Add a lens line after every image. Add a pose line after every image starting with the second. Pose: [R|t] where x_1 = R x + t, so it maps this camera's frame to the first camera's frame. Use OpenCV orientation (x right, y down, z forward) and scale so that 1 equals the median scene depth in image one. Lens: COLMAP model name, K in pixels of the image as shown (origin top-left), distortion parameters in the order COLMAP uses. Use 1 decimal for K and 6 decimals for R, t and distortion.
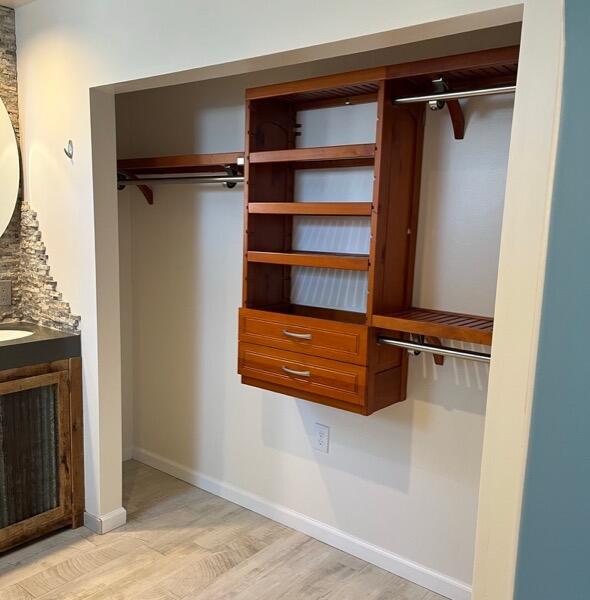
lens RADIAL K [[593.4, 0, 298.0], [0, 593.4, 320.2], [0, 0, 1]] dist [0.089949, -0.110713]
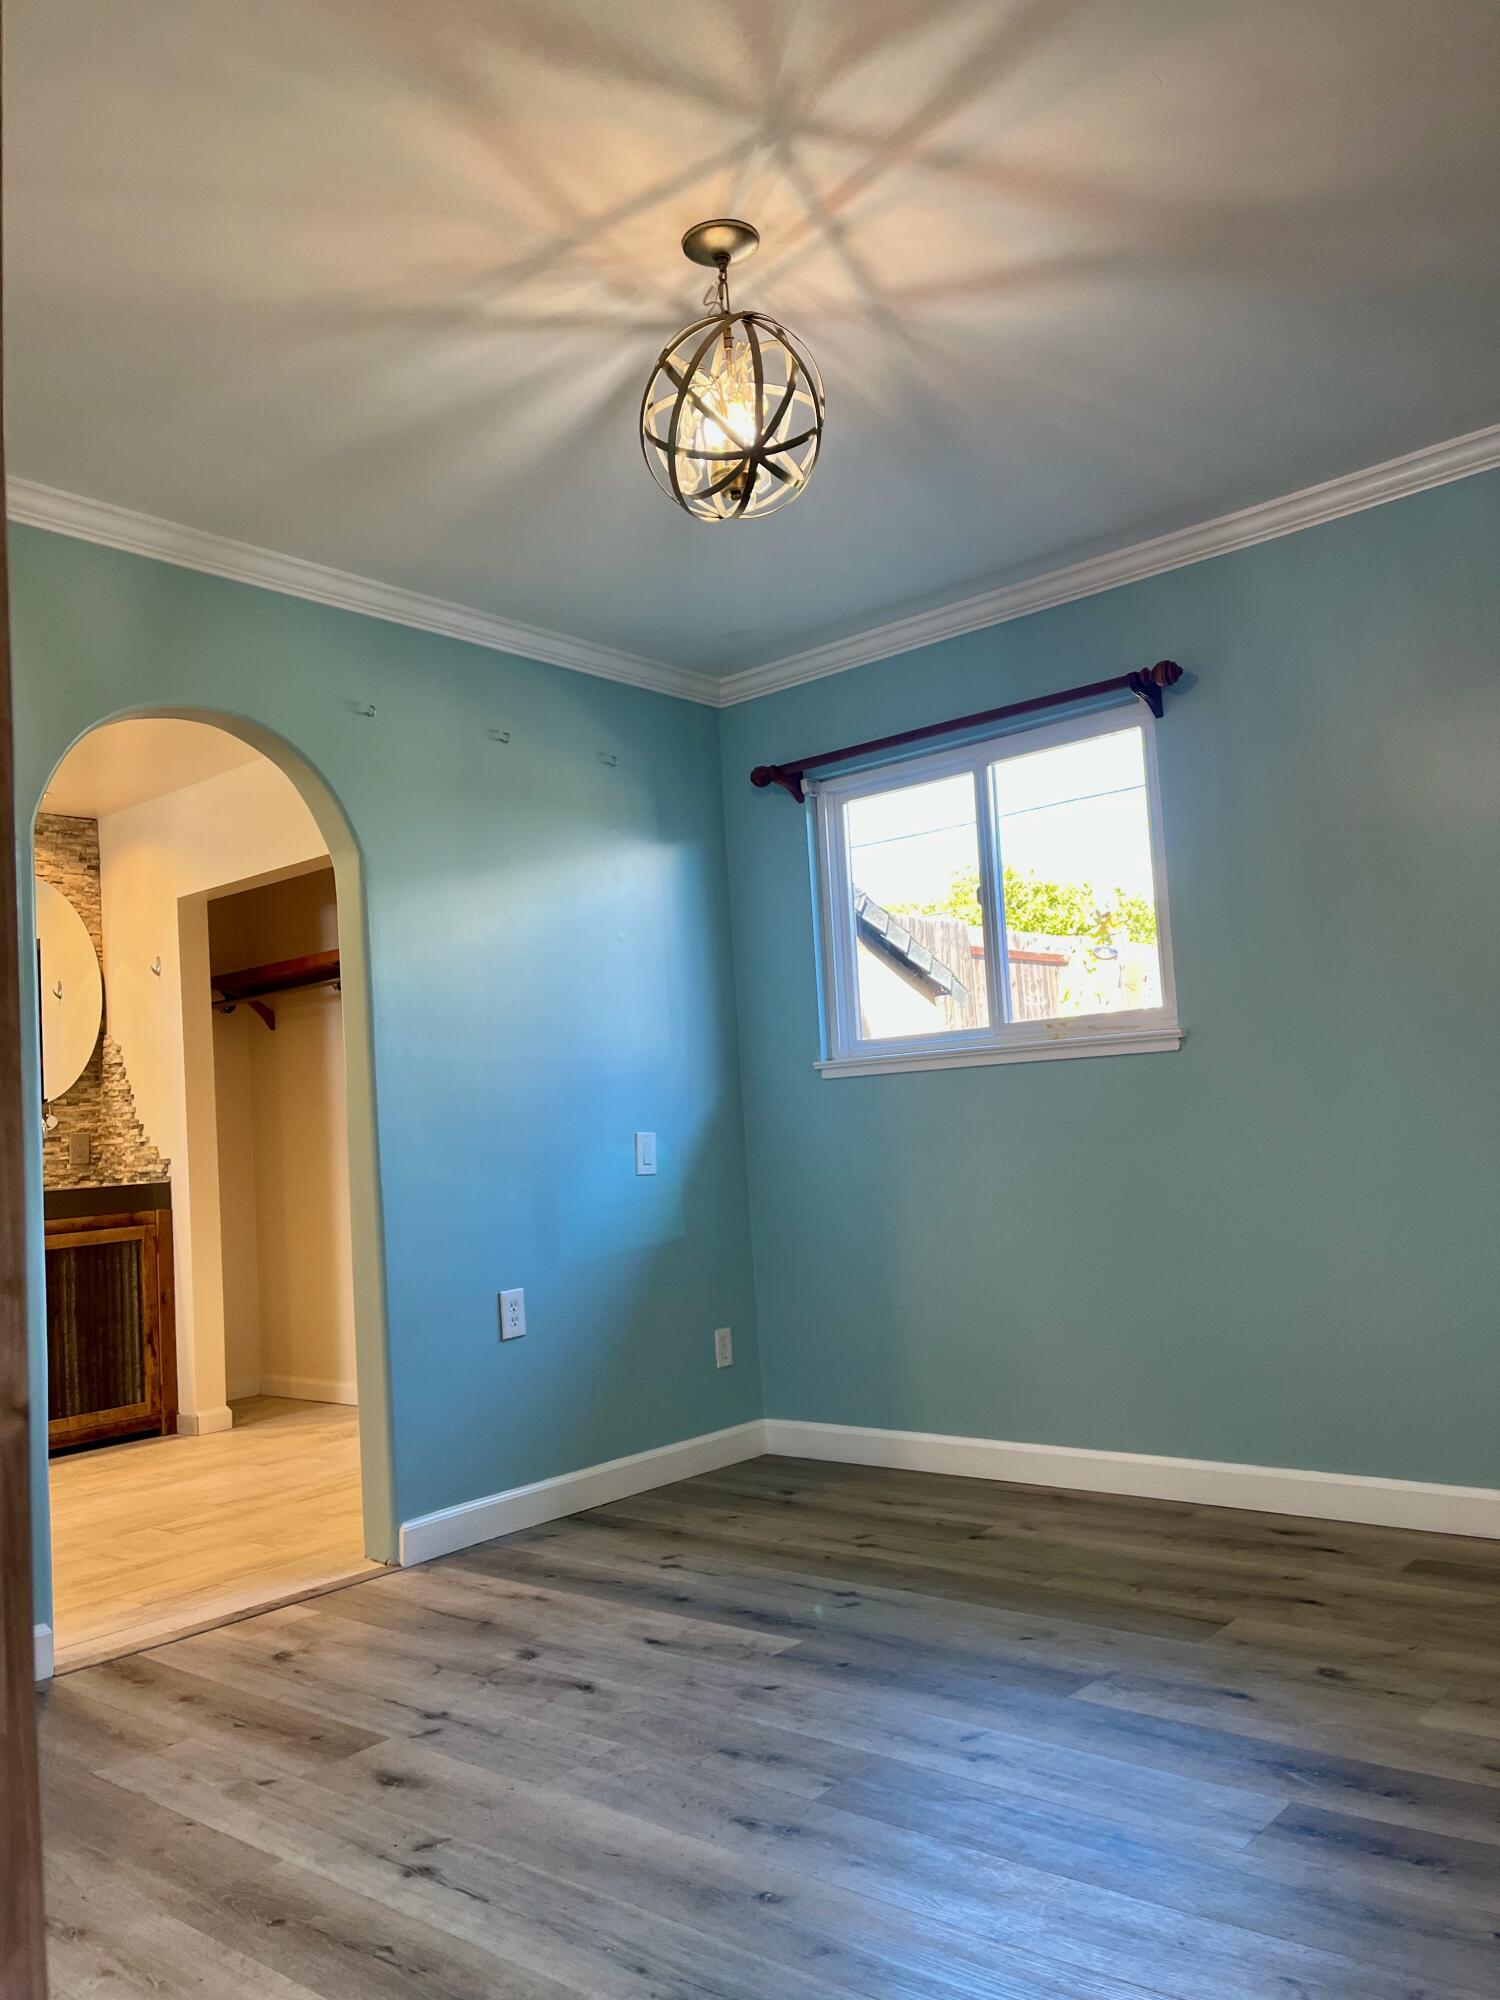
lens RADIAL K [[1517.7, 0, 772.5], [0, 1517.7, 1014.1], [0, 0, 1]] dist [0.086465, -0.112318]
pose [[0.994432, -0.102281, -0.025348, 0.524332], [0.093248, 0.966185, -0.240400, 0.377807], [0.049079, 0.236698, 0.970343, -1.034909]]
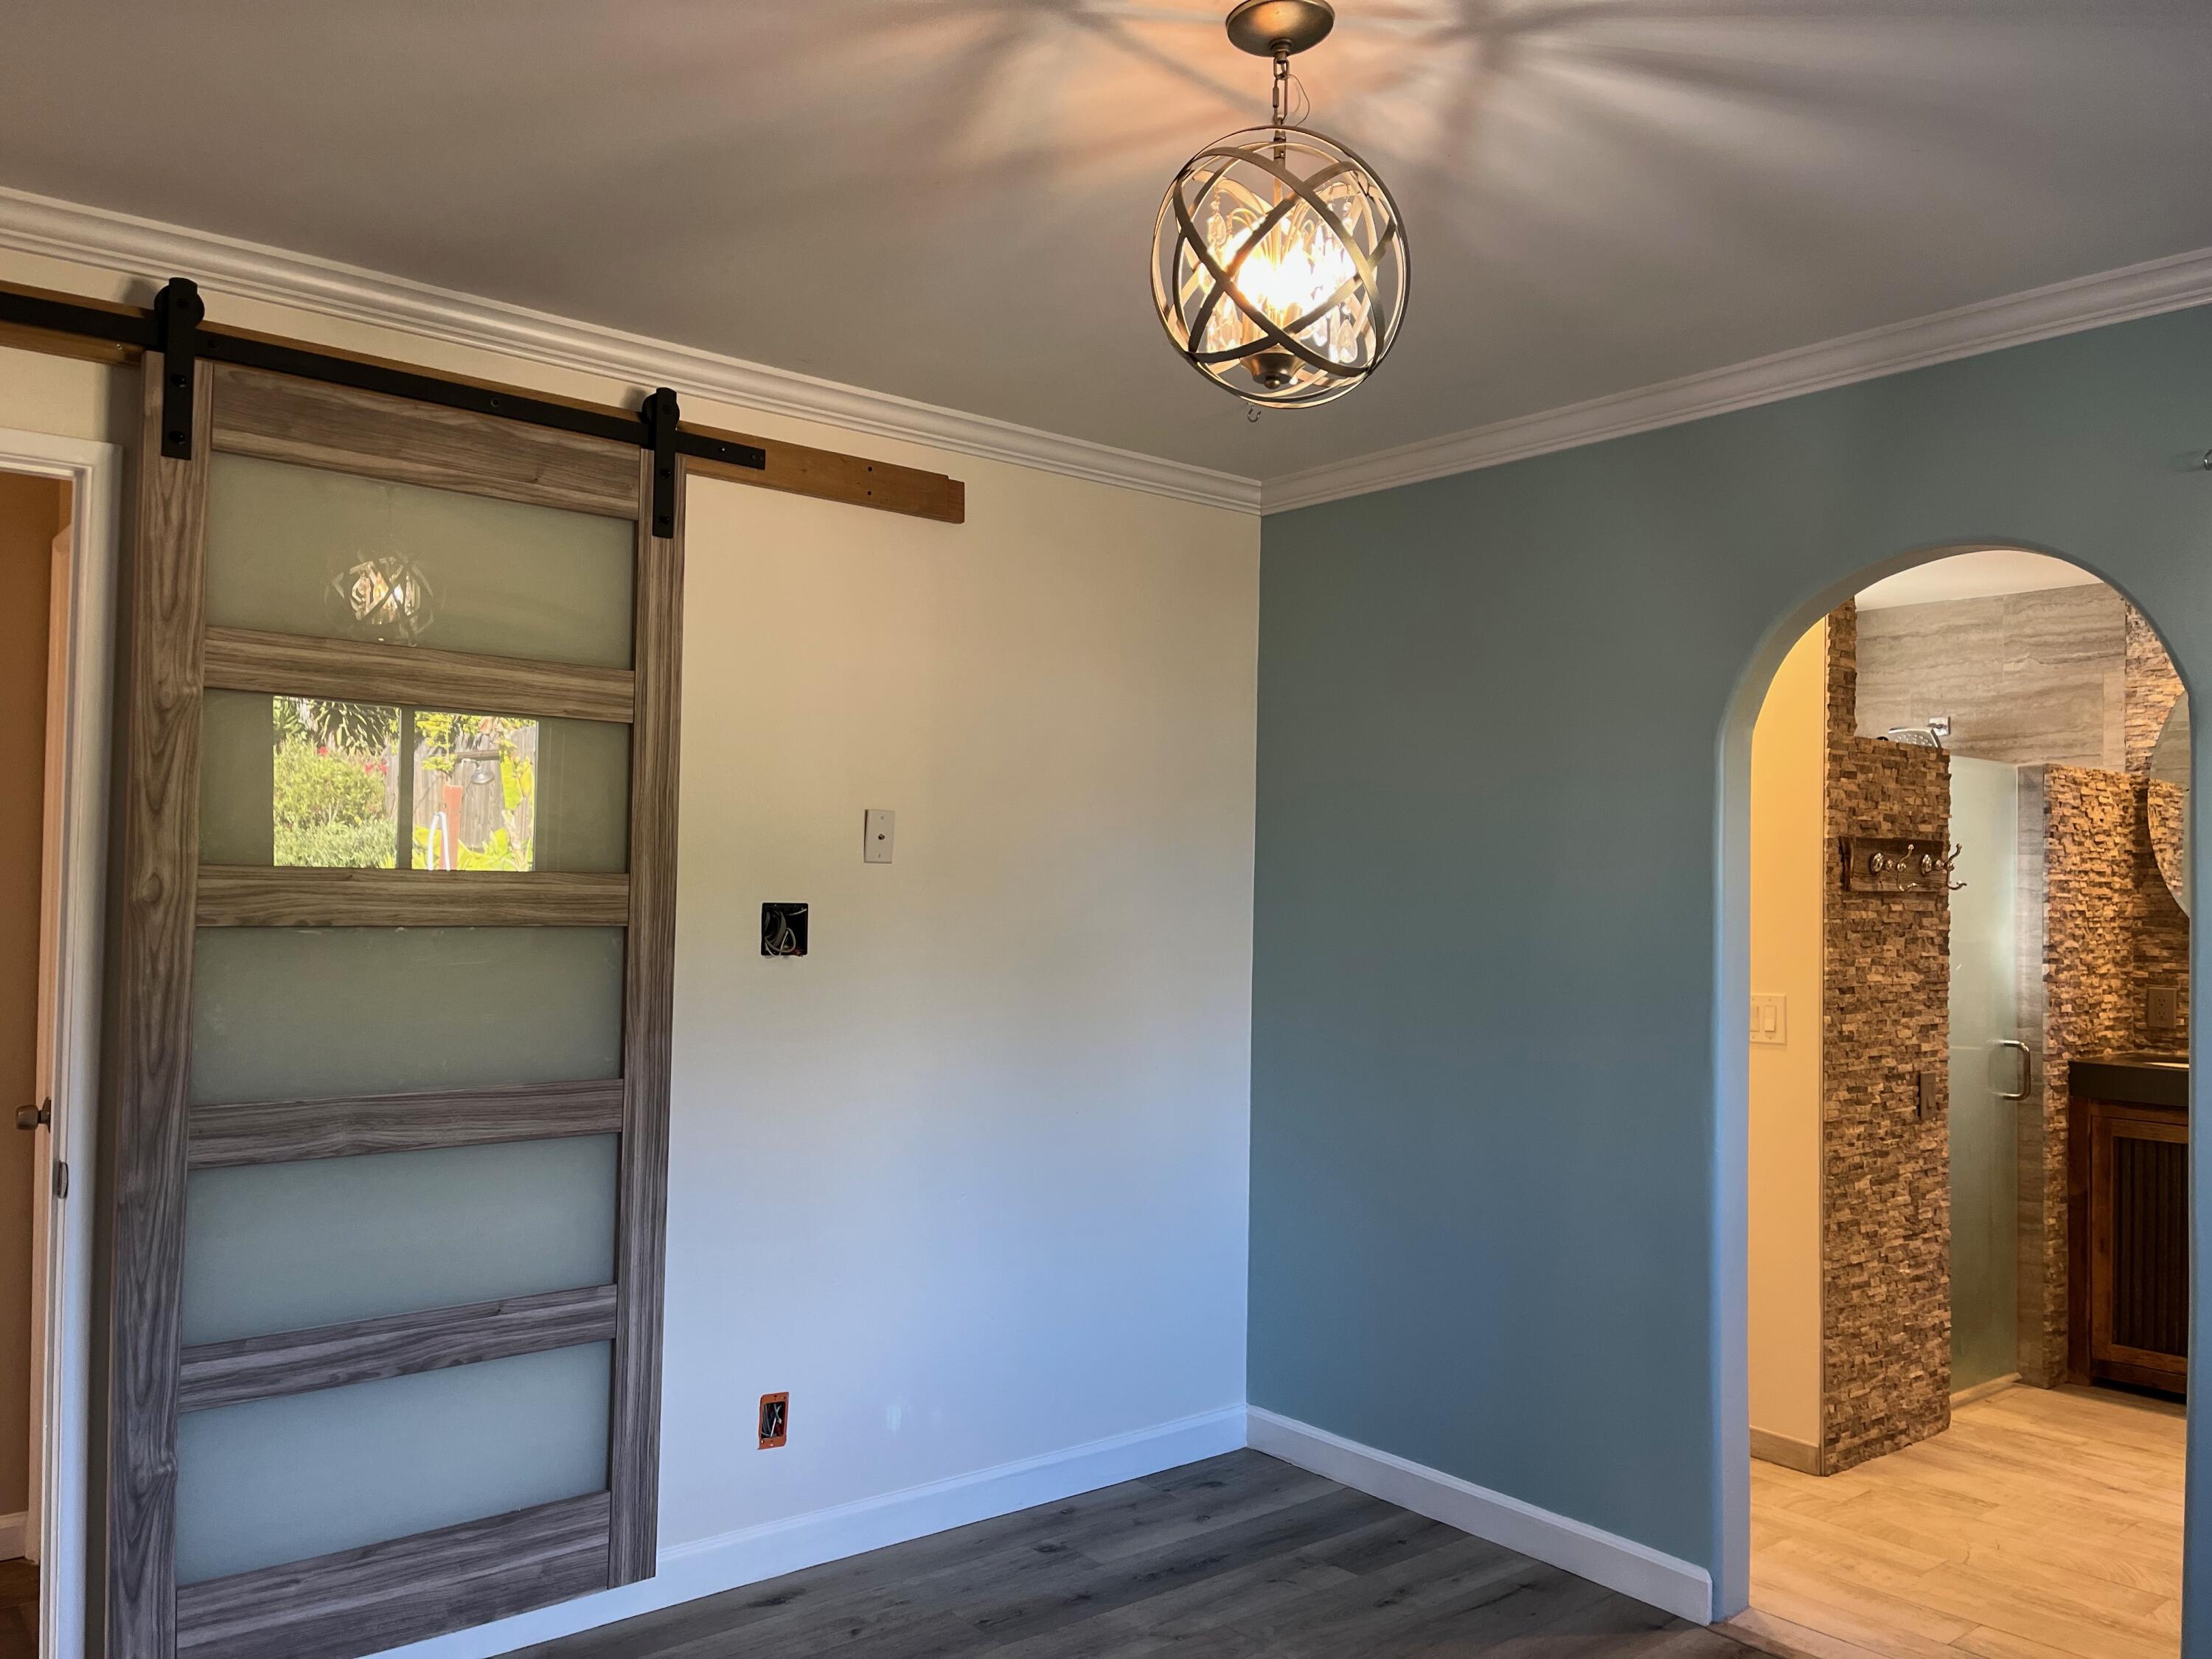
lens RADIAL K [[1678.5, 0, 1051.0], [0, 1678.5, 854.5], [0, 0, 1]] dist [0.086465, -0.112318]
pose [[-0.227127, -0.059667, -0.972036, 1.210547], [-0.180894, 0.983336, -0.018092, 0.103933], [0.956917, 0.171726, -0.234135, -0.146419]]
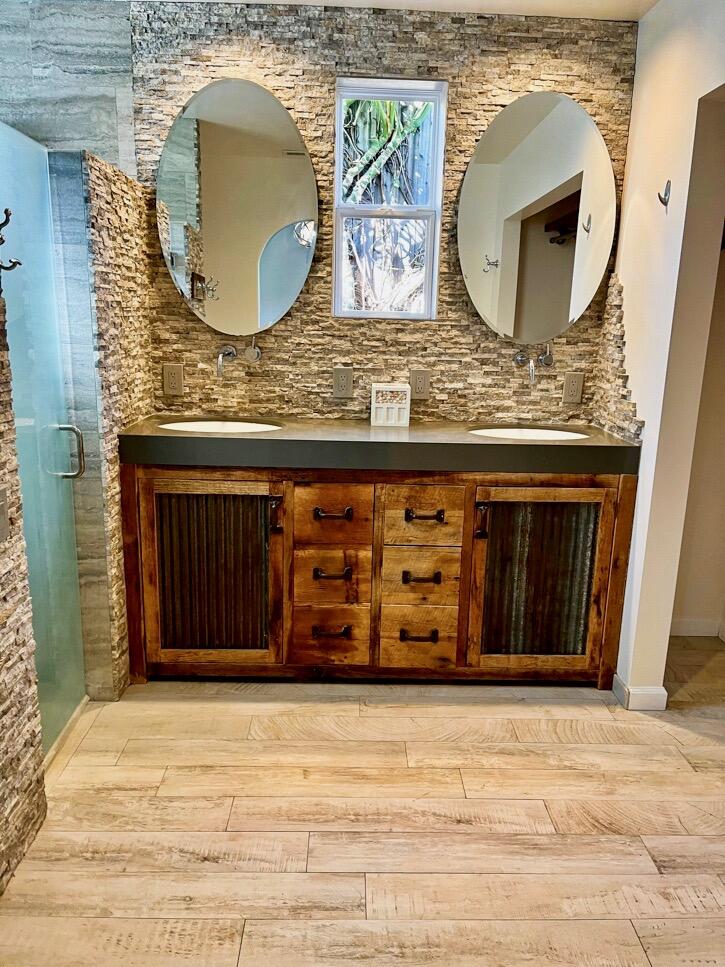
lens RADIAL K [[733.8, 0, 373.4], [0, 733.8, 490.3], [0, 0, 1]] dist [0.086465, -0.112318]
pose [[0.646126, 0.162976, -0.745627, 0.123064], [-0.129727, 0.986171, 0.103138, 0.026187], [0.752125, 0.030088, 0.658333, 0.129065]]
